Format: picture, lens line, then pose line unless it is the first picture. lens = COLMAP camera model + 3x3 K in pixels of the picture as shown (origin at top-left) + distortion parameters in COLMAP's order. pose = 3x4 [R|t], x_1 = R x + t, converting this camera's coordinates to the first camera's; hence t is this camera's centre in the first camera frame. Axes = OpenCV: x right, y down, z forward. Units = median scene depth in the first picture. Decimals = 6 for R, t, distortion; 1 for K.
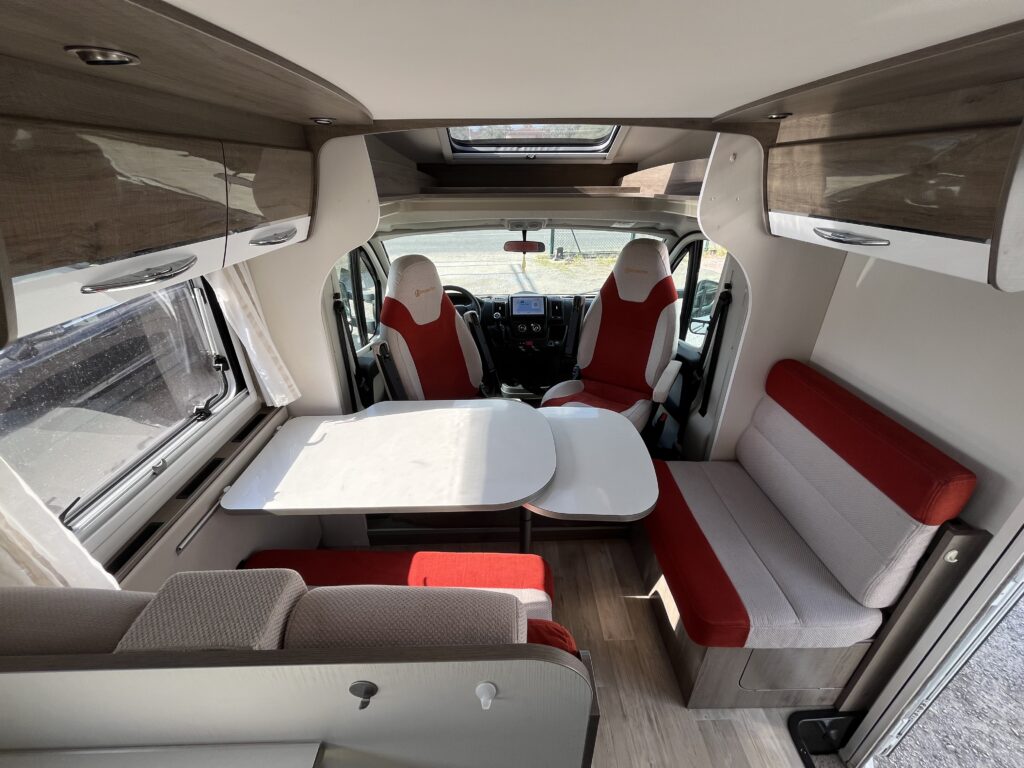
lens RADIAL K [[412.9, 0, 512.7], [0, 412.9, 379.9], [0, 0, 1]] dist [-0.003114, 0.000363]
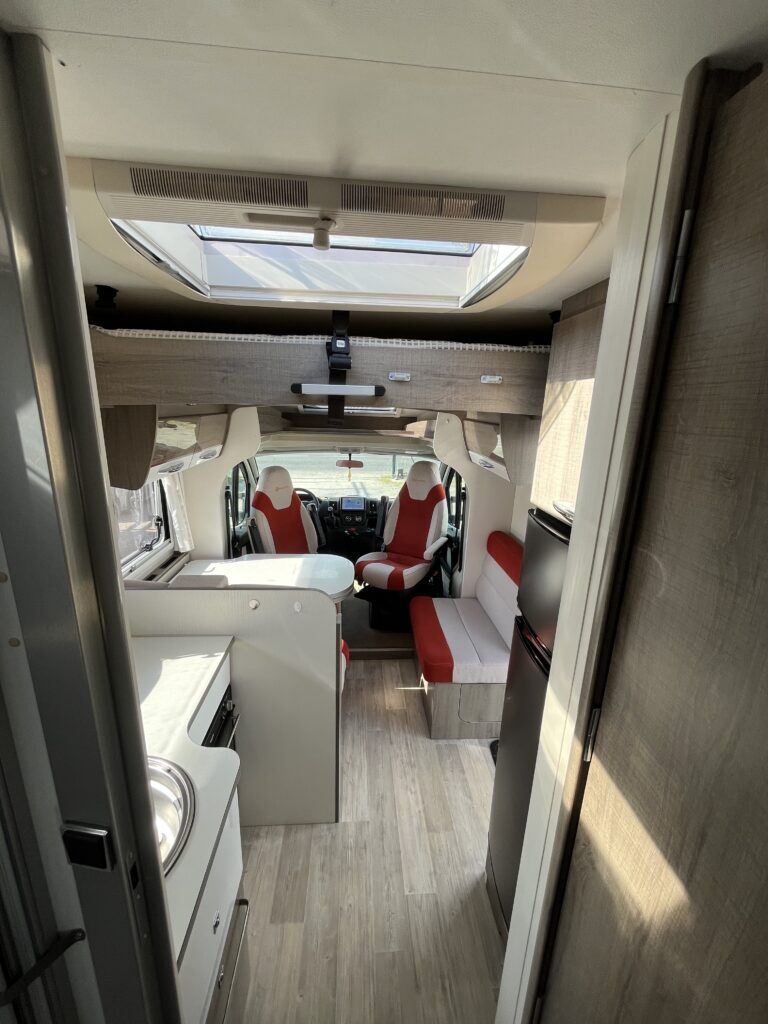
lens RADIAL K [[412.9, 0, 388.4], [0, 412.9, 513.1], [0, 0, 1]] dist [-0.003114, 0.000363]
pose [[0.998127, 0.023968, 0.056280, 0.111153], [-0.012021, 0.978957, -0.203711, 0.201154], [-0.059978, 0.202653, 0.977412, -0.565966]]
